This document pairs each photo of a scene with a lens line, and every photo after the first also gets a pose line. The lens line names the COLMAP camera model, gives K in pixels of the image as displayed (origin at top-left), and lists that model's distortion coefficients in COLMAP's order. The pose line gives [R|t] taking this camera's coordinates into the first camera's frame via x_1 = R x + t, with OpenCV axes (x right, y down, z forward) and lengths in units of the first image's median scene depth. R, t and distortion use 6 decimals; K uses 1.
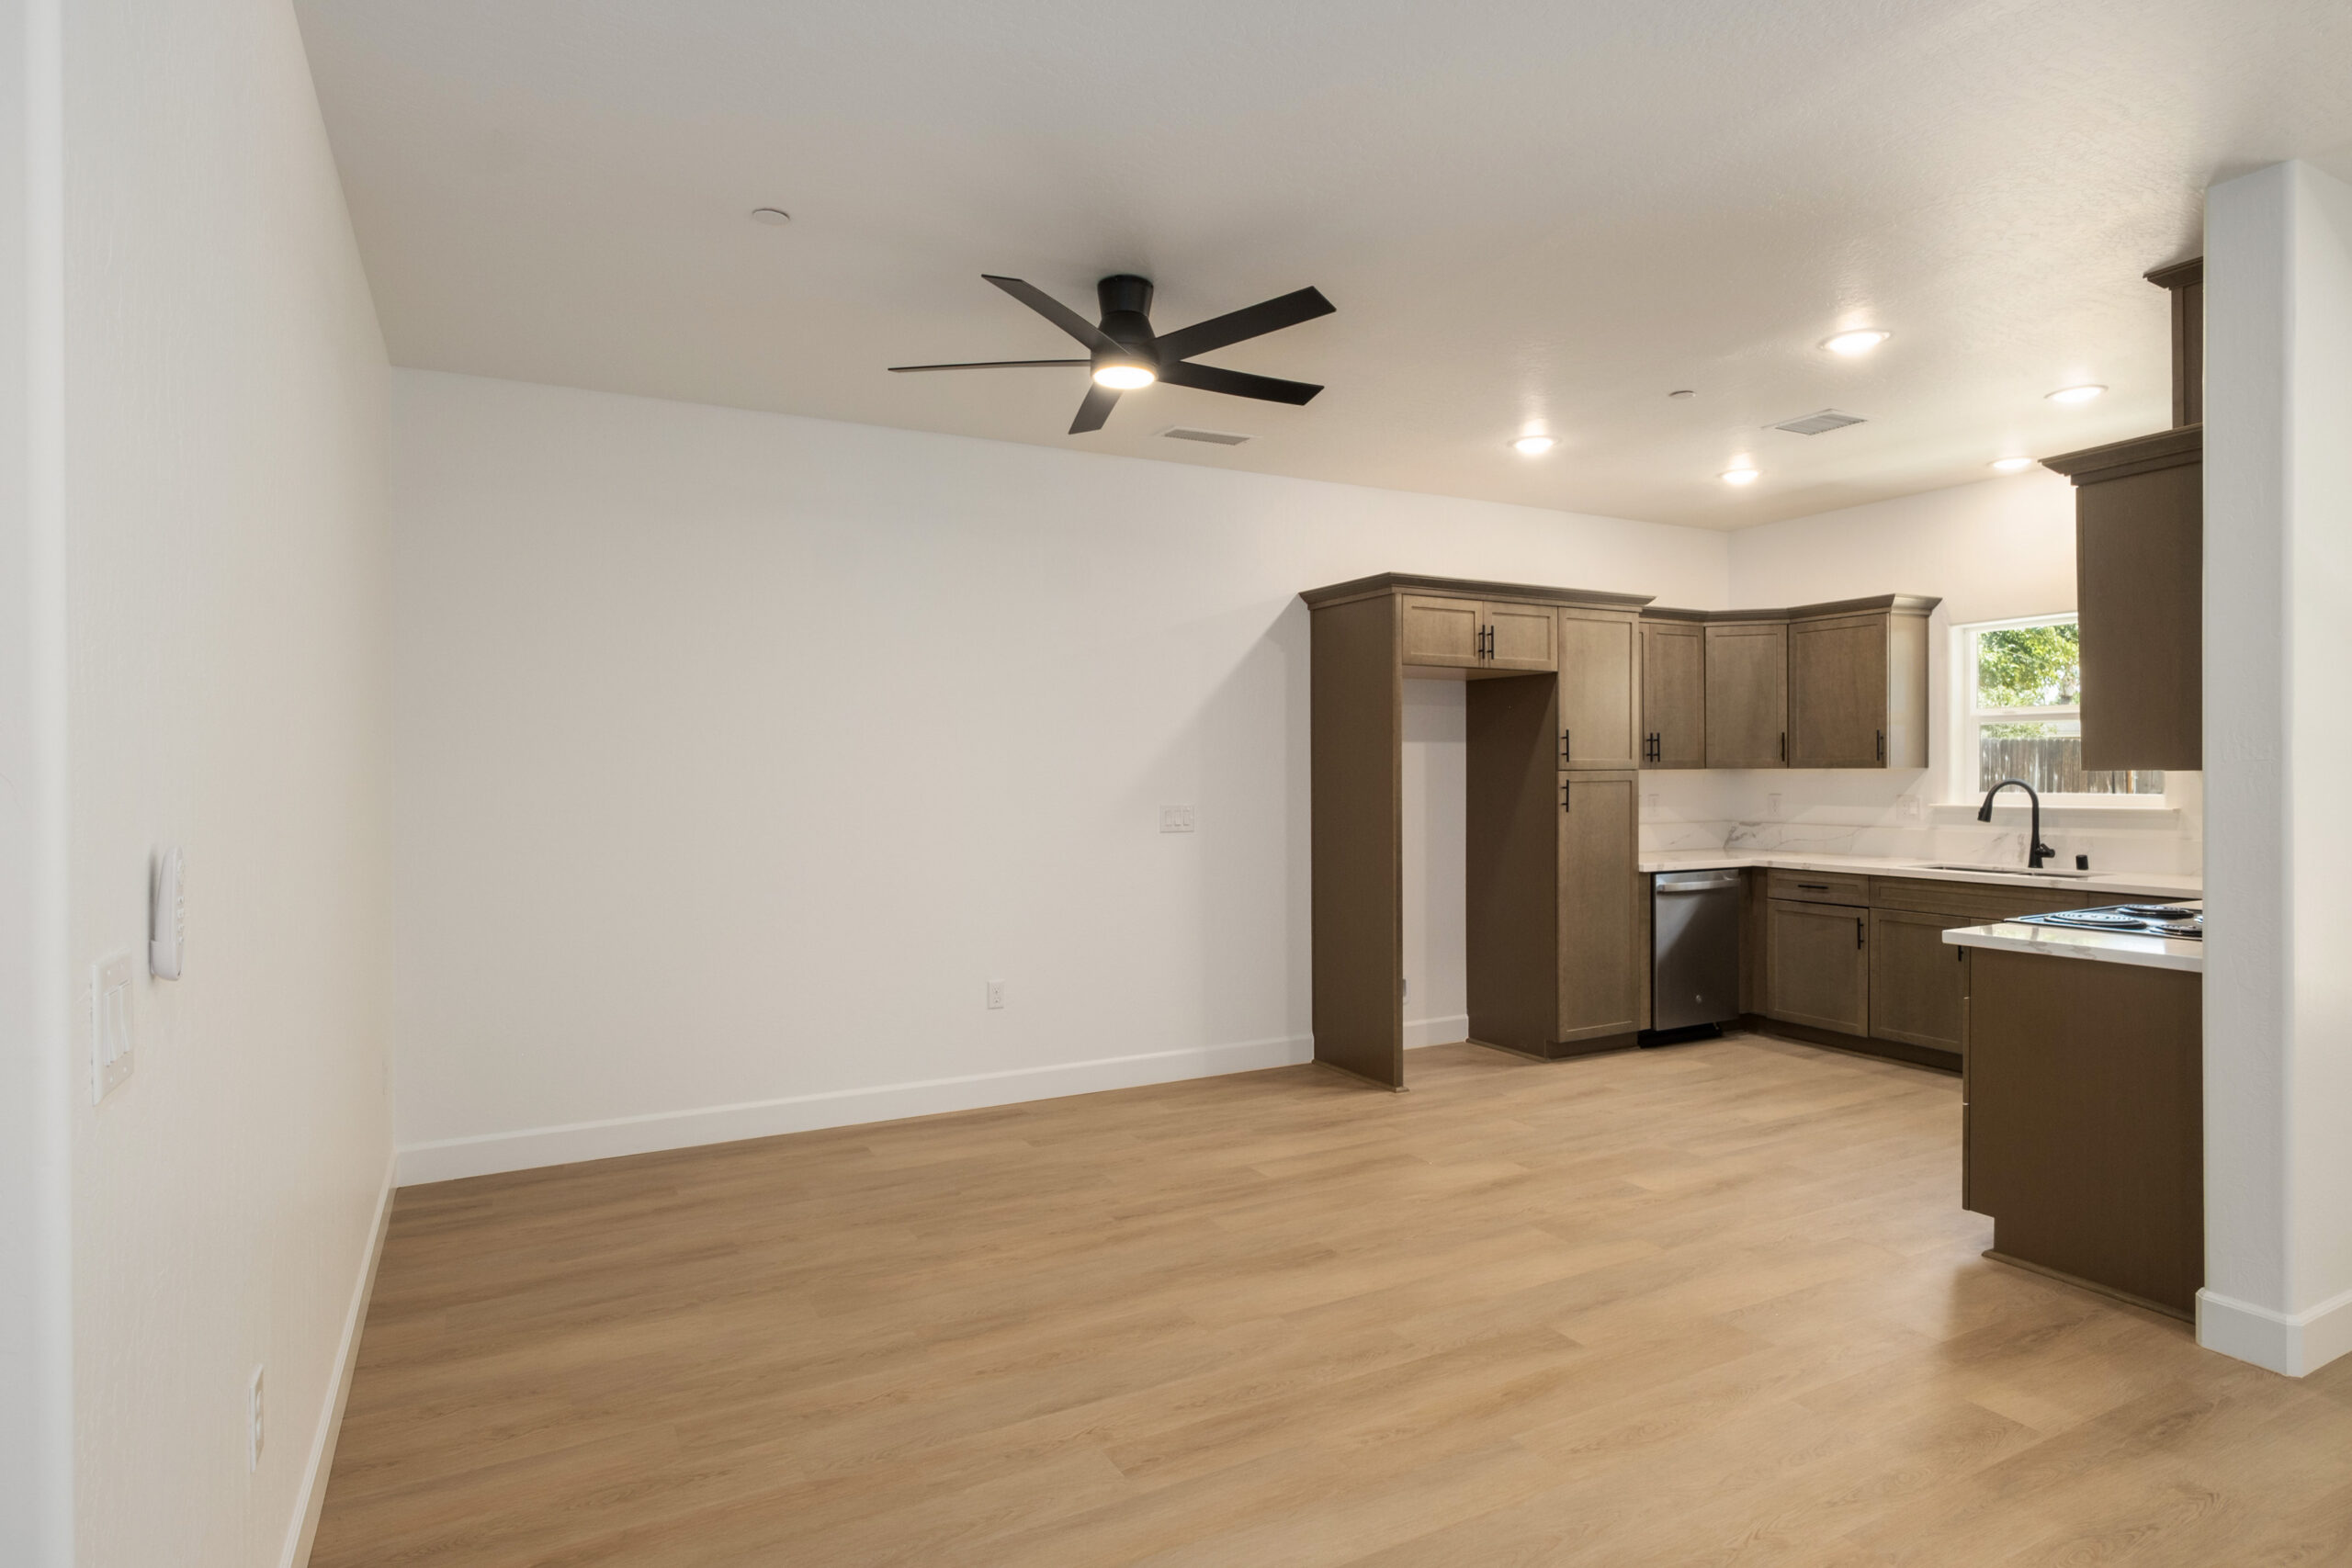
lens RADIAL K [[1268.1, 0, 1173.9], [0, 1268.1, 752.1], [0, 0, 1]] dist [0.001719, 0.000527]
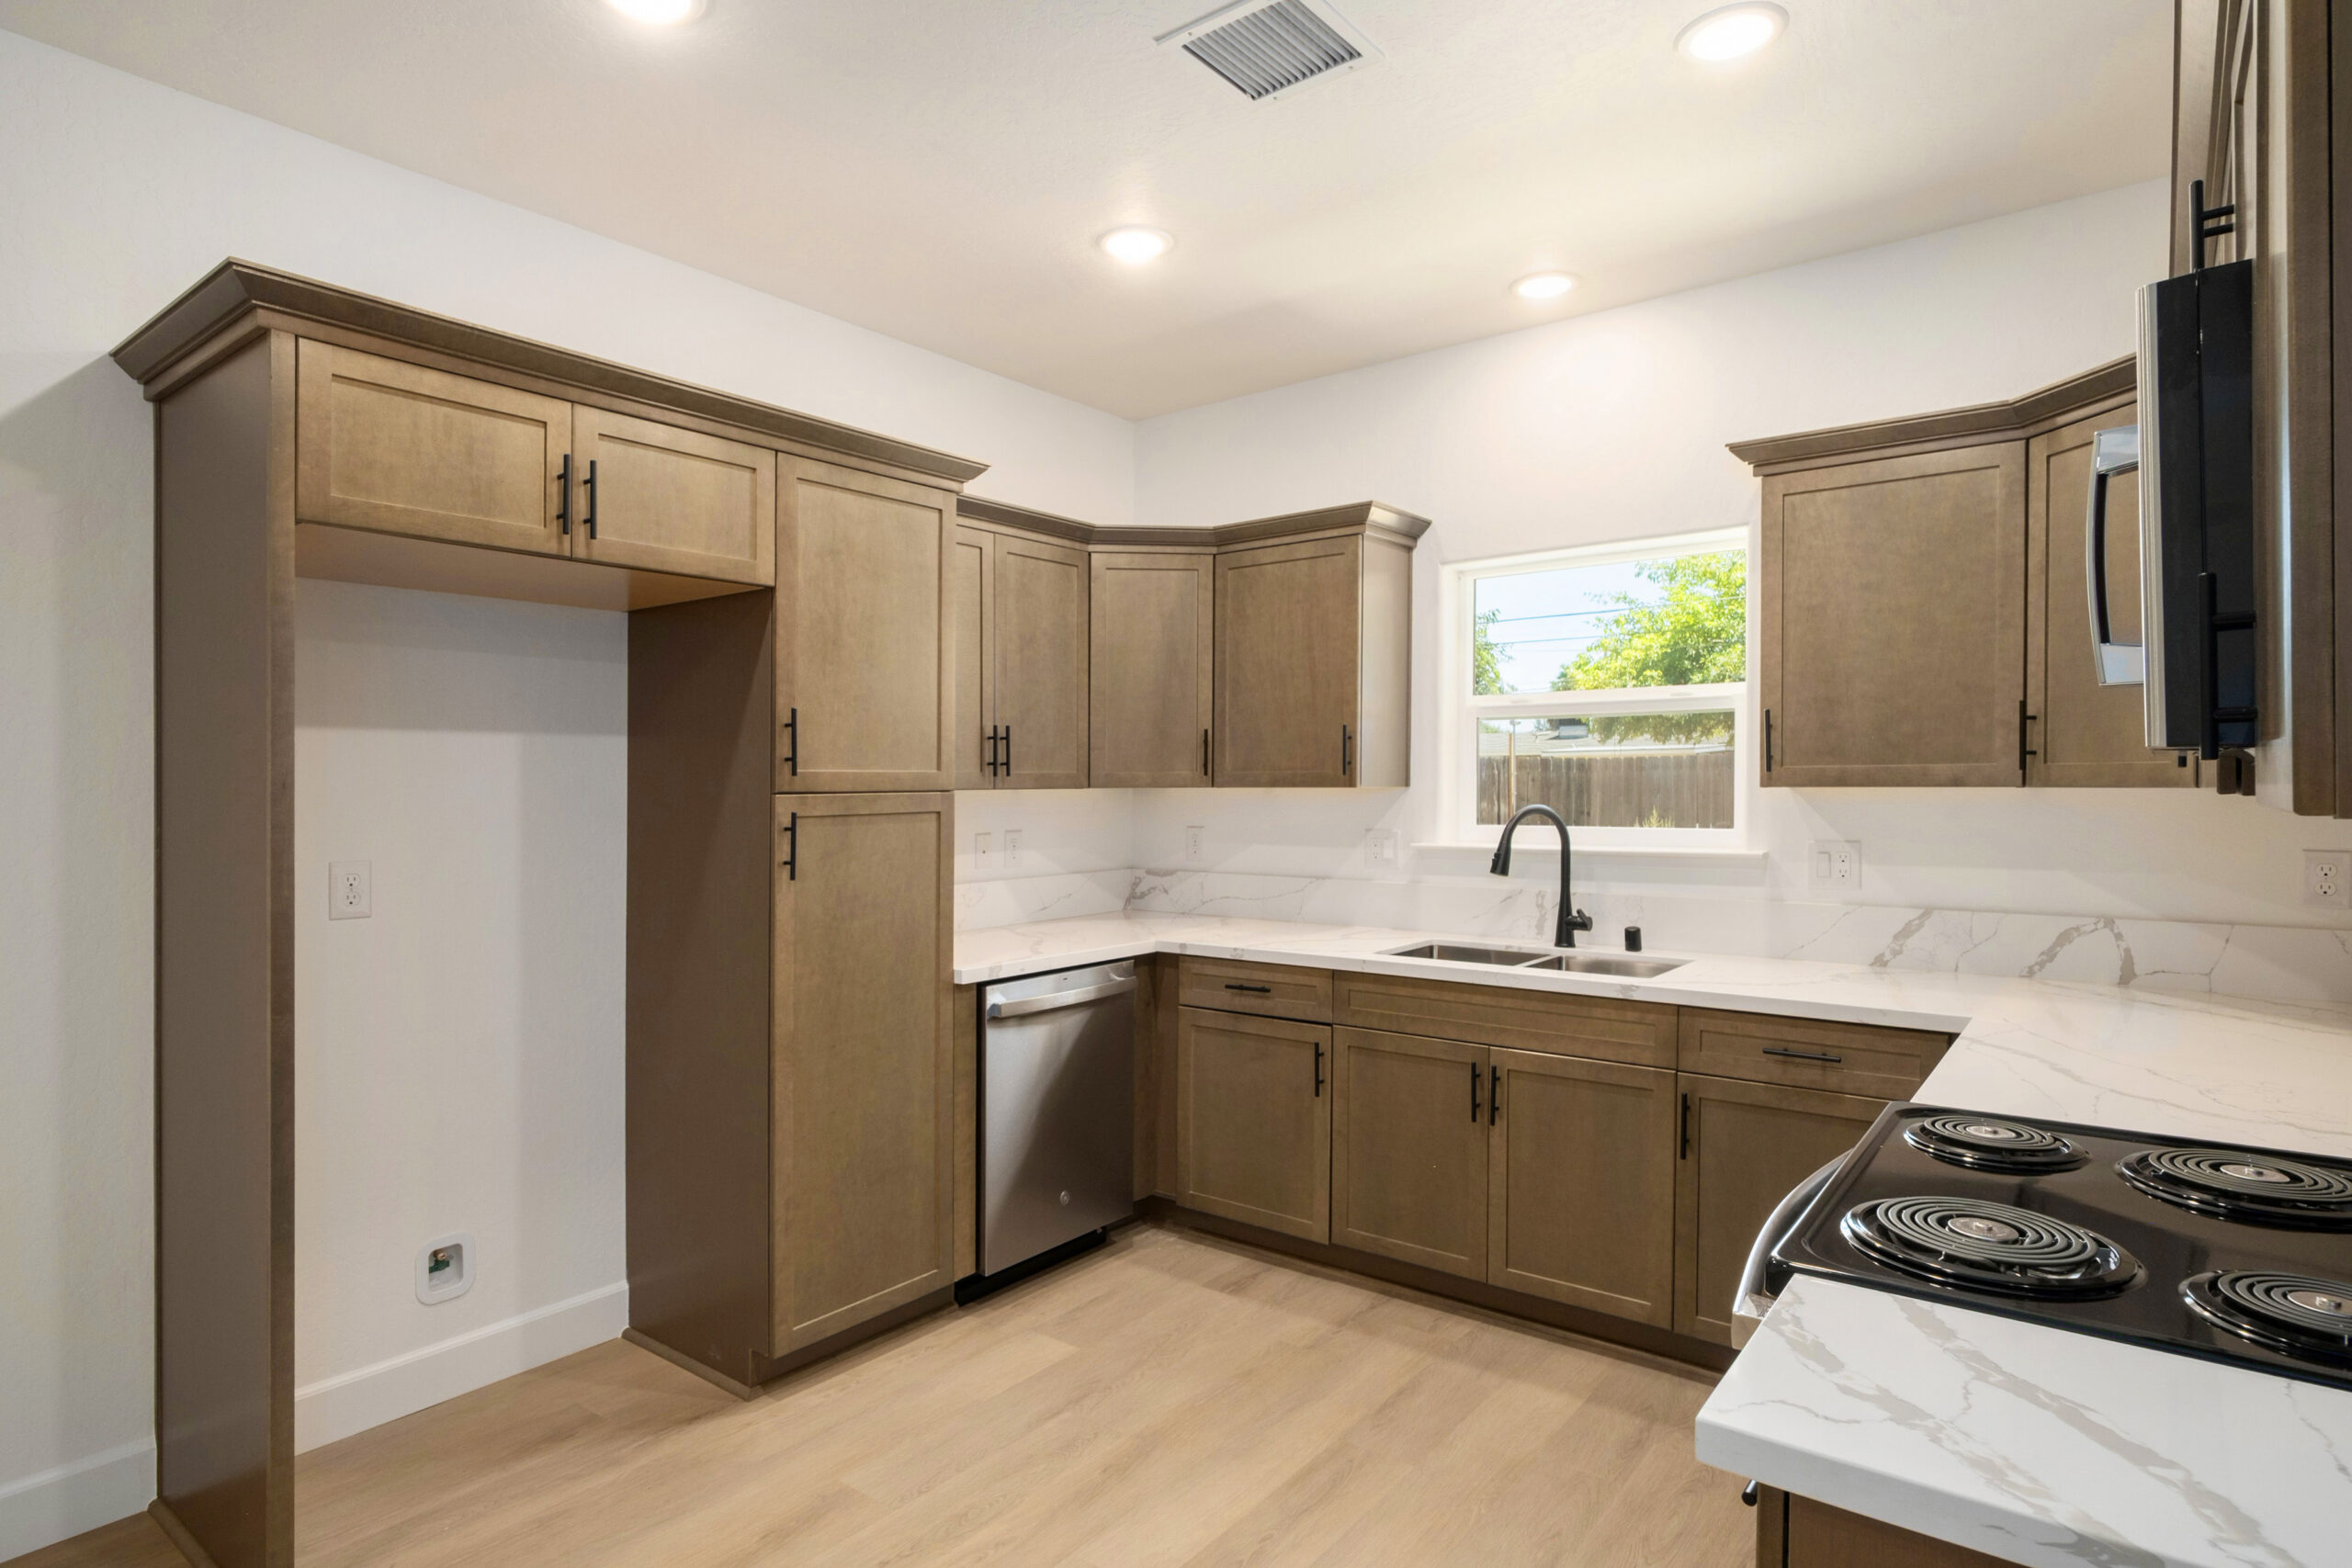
lens RADIAL K [[1261.2, 0, 1170.1], [0, 1261.2, 781.7], [0, 0, 1]] dist [-0.002221, 0.000115]
pose [[0.918540, 0.001842, 0.395324, 0.242081], [-0.006689, 0.999918, 0.010881, 0.003886], [-0.395272, -0.012639, 0.918477, 0.483841]]
